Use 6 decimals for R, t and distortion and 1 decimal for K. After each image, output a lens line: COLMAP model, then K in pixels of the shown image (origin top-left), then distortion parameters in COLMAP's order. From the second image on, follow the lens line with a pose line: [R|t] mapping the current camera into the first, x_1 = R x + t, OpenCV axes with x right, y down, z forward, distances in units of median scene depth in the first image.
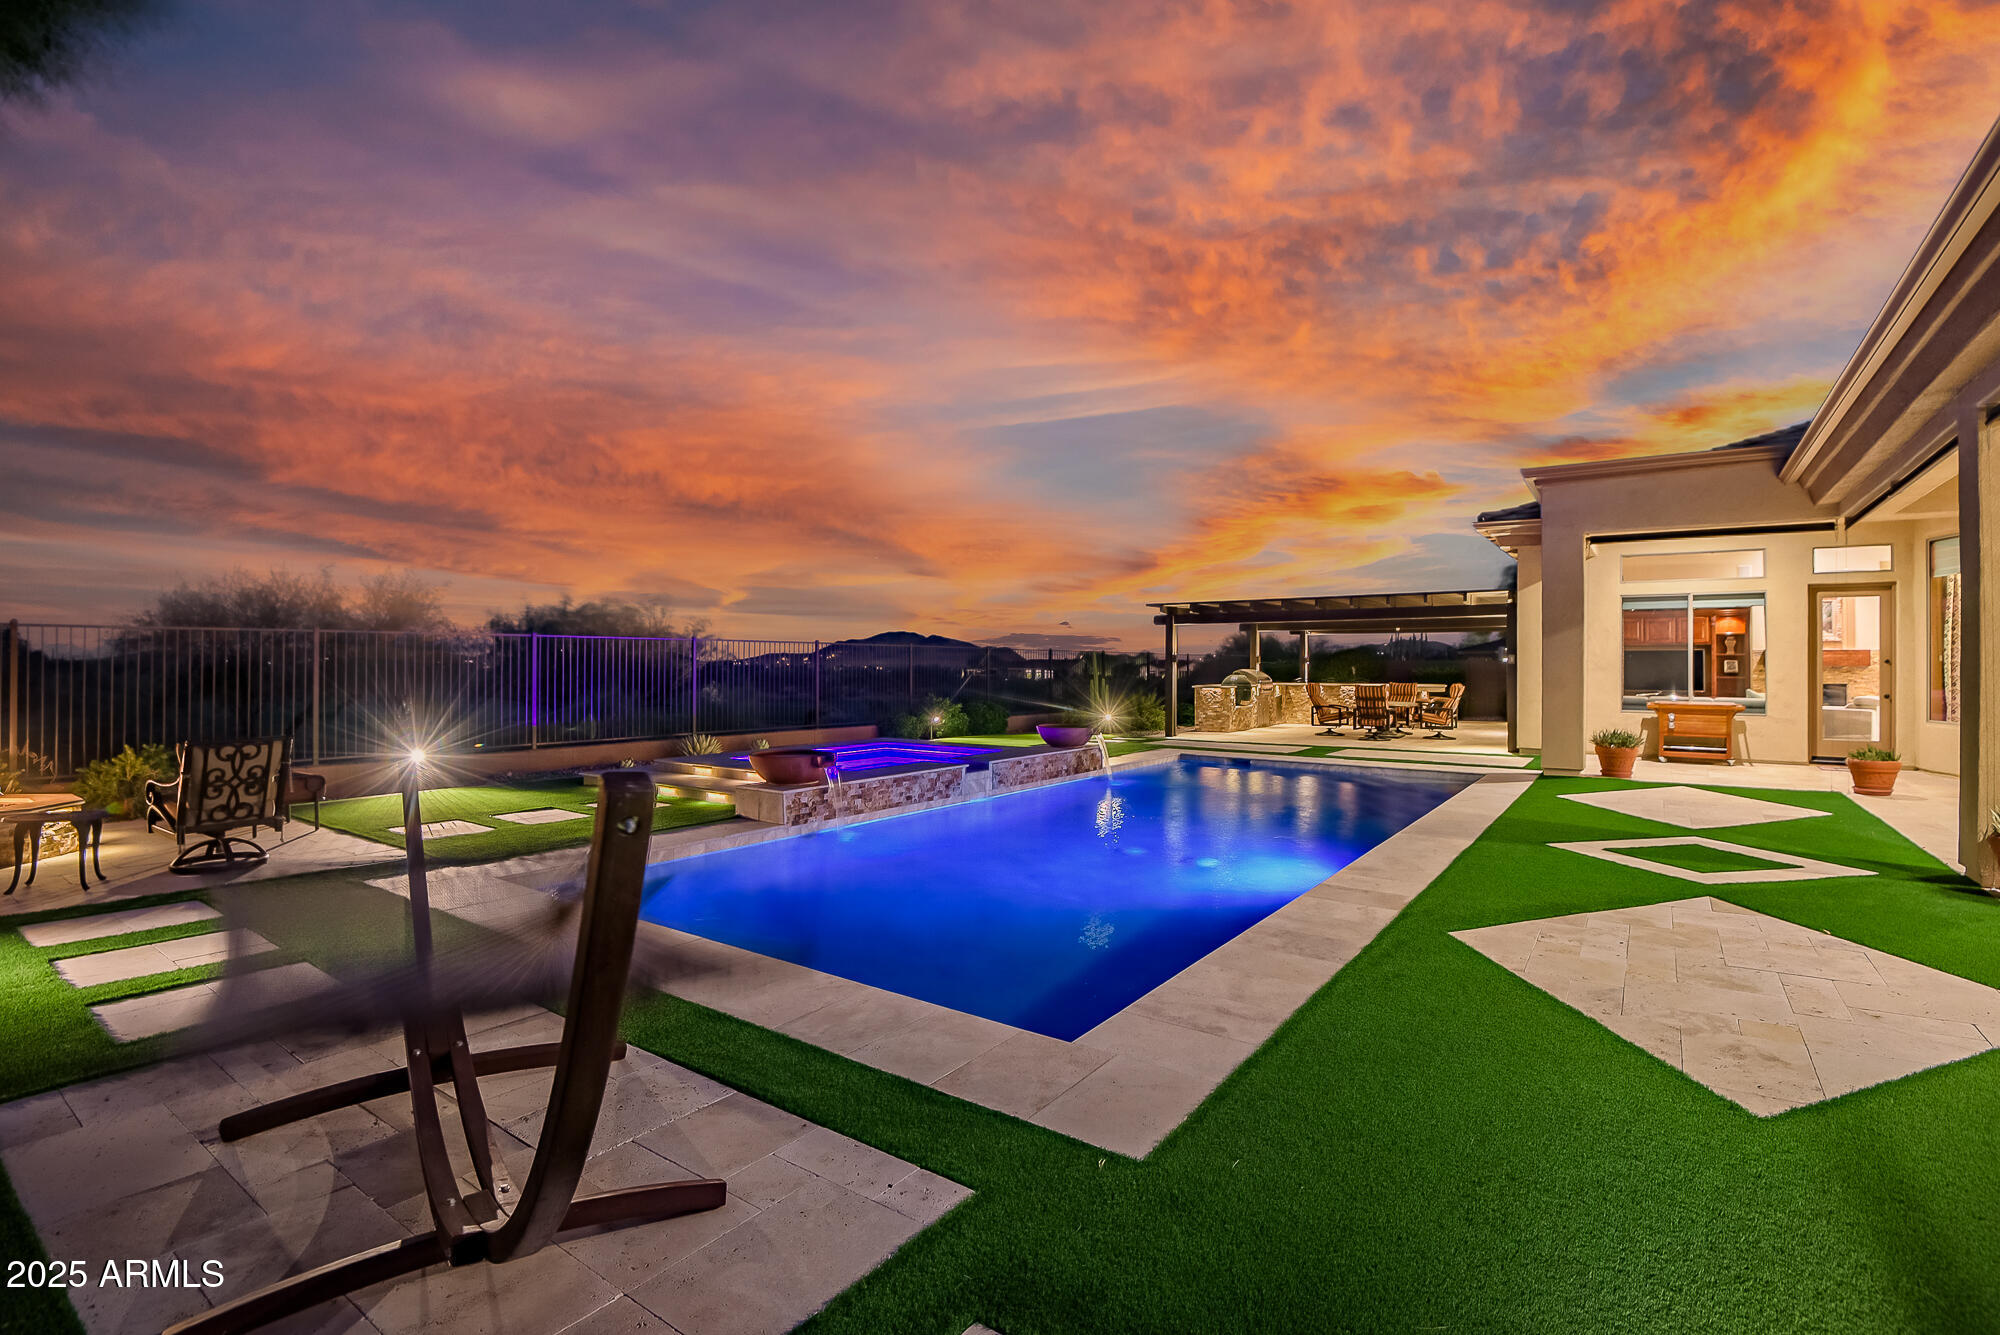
lens RADIAL K [[922.8, 0, 1003.6], [0, 922.8, 662.1], [0, 0, 1]] dist [0.001826, 0.000402]
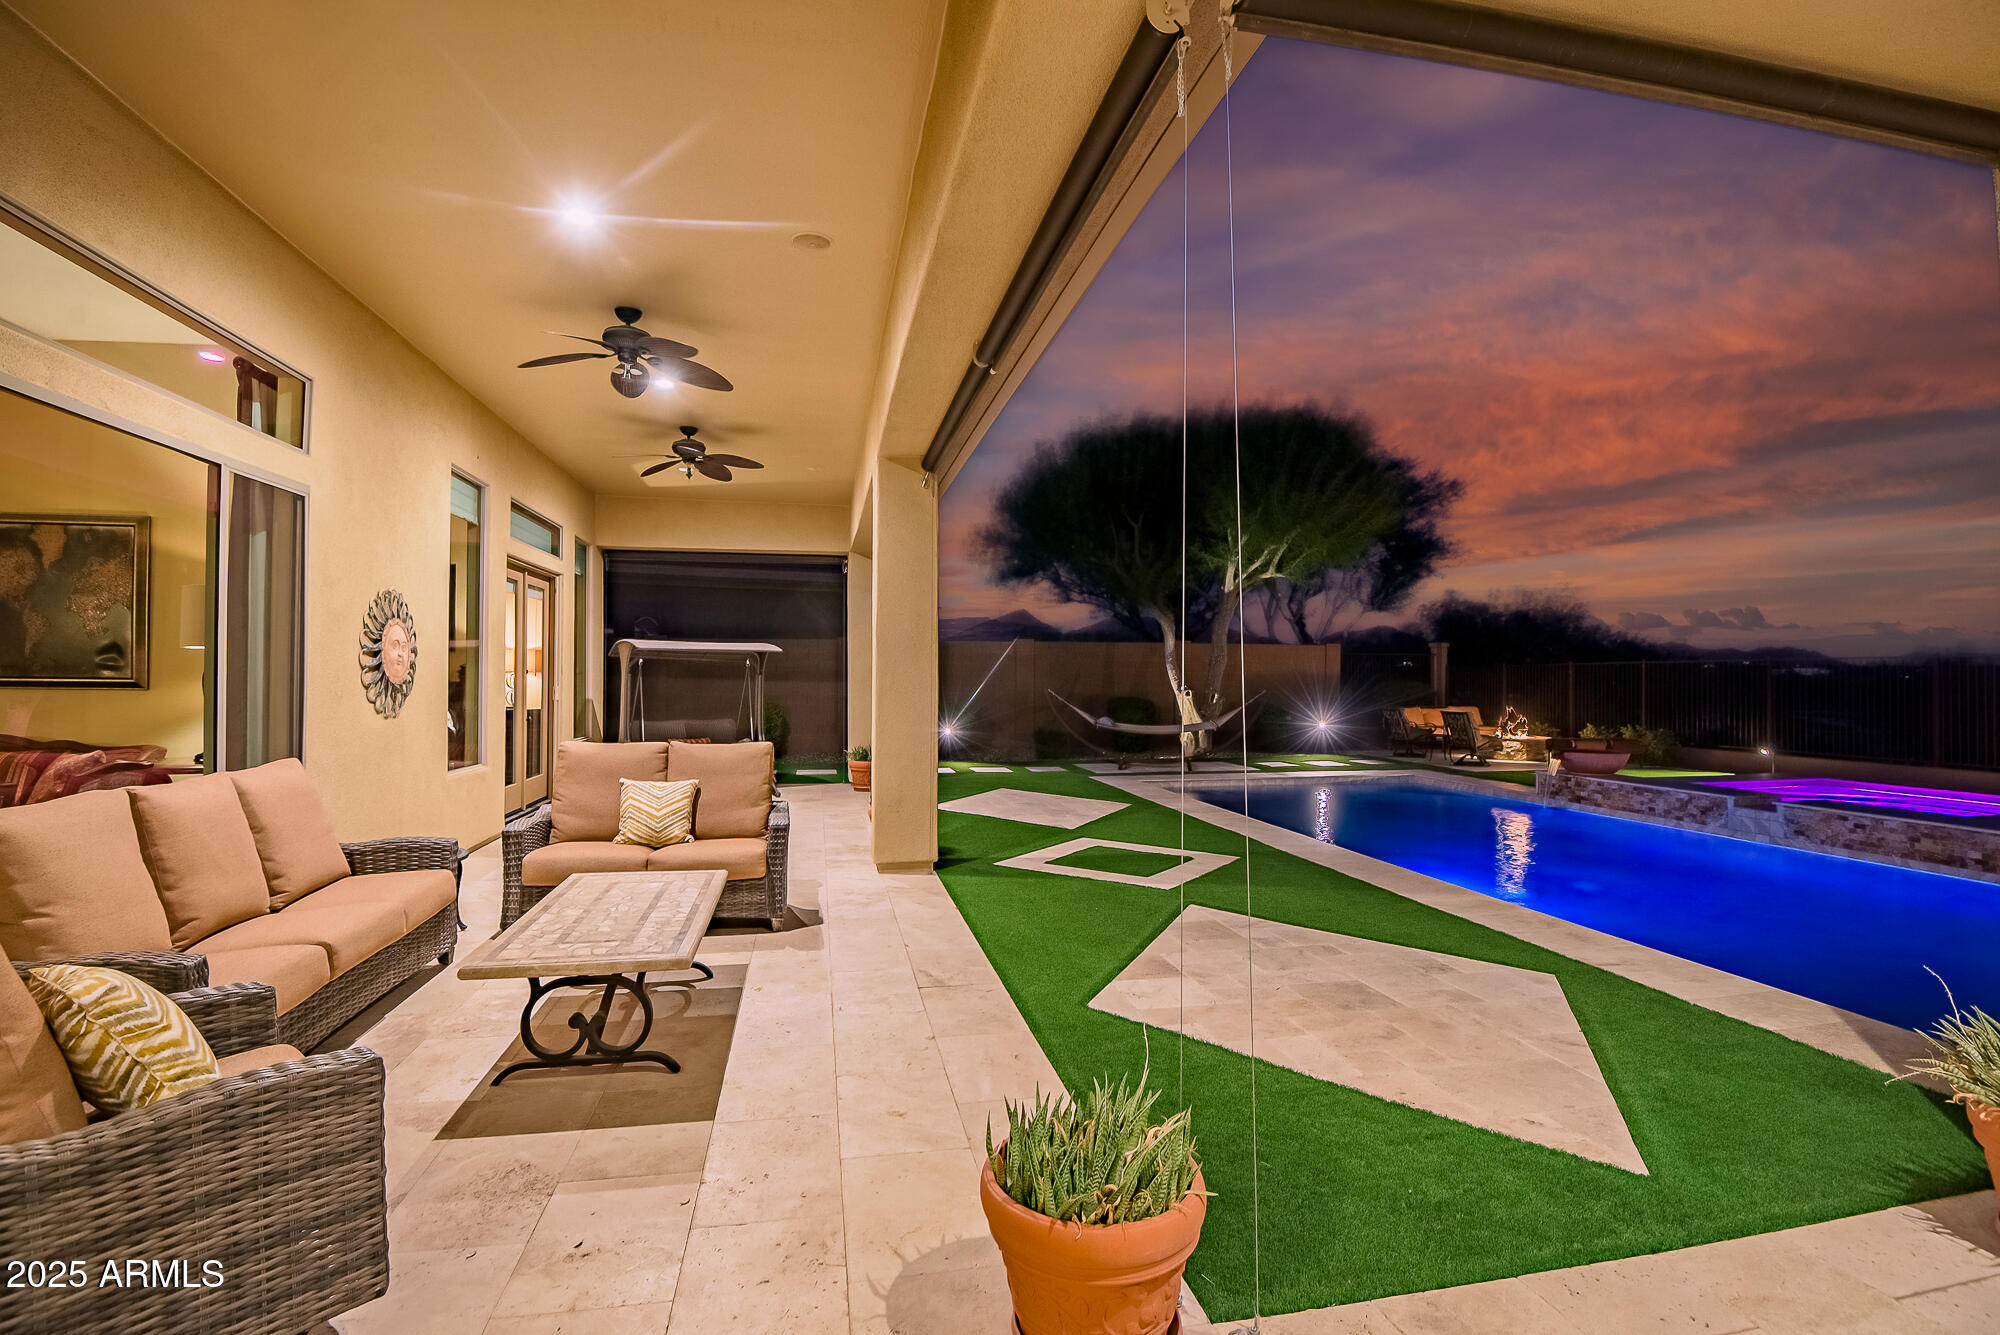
lens RADIAL K [[922.8, 0, 1006.8], [0, 922.8, 670.4], [0, 0, 1]] dist [0.001826, 0.000402]
pose [[-0.681815, -0.011570, -0.731433, 1.118366], [-0.005740, 0.999929, -0.010466, -0.000446], [0.731502, -0.002938, -0.681833, 1.094489]]
